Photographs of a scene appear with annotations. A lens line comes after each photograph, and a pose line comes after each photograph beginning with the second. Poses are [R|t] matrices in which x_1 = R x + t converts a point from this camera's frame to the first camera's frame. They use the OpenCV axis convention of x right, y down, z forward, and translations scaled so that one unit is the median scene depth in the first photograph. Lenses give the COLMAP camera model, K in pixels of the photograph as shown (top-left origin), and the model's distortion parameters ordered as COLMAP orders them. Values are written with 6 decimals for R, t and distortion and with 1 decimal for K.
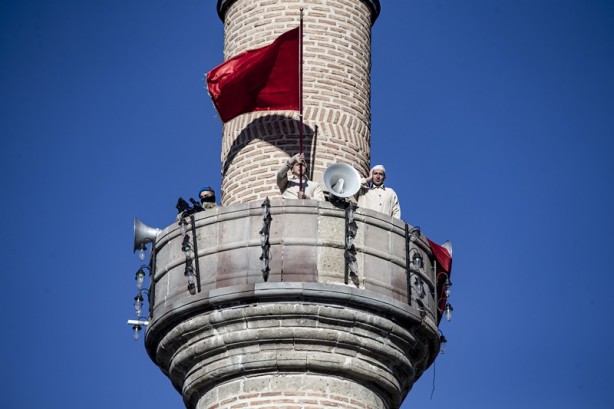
lens RADIAL K [[2641.1, 0, 306.6], [0, 2641.1, 204.9], [0, 0, 1]] dist [0.134257, 0.000000]
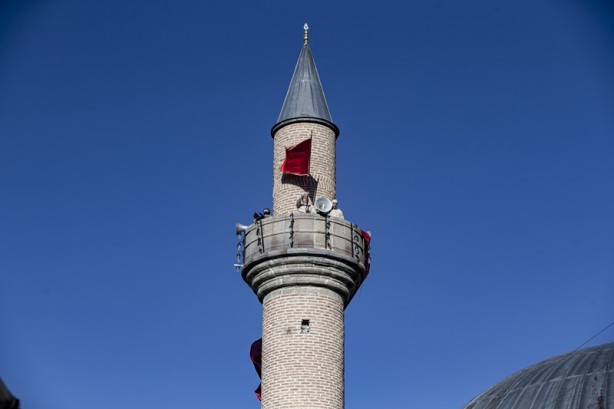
lens RADIAL K [[2641.1, 0, 307.3], [0, 2641.1, 204.7], [0, 0, 1]] dist [0.134257, 0.000000]
pose [[0.999933, -0.007261, -0.008965, 0.019830], [0.007265, 0.999974, 0.000460, -0.010569], [0.008961, -0.000525, 0.999960, -1.367945]]
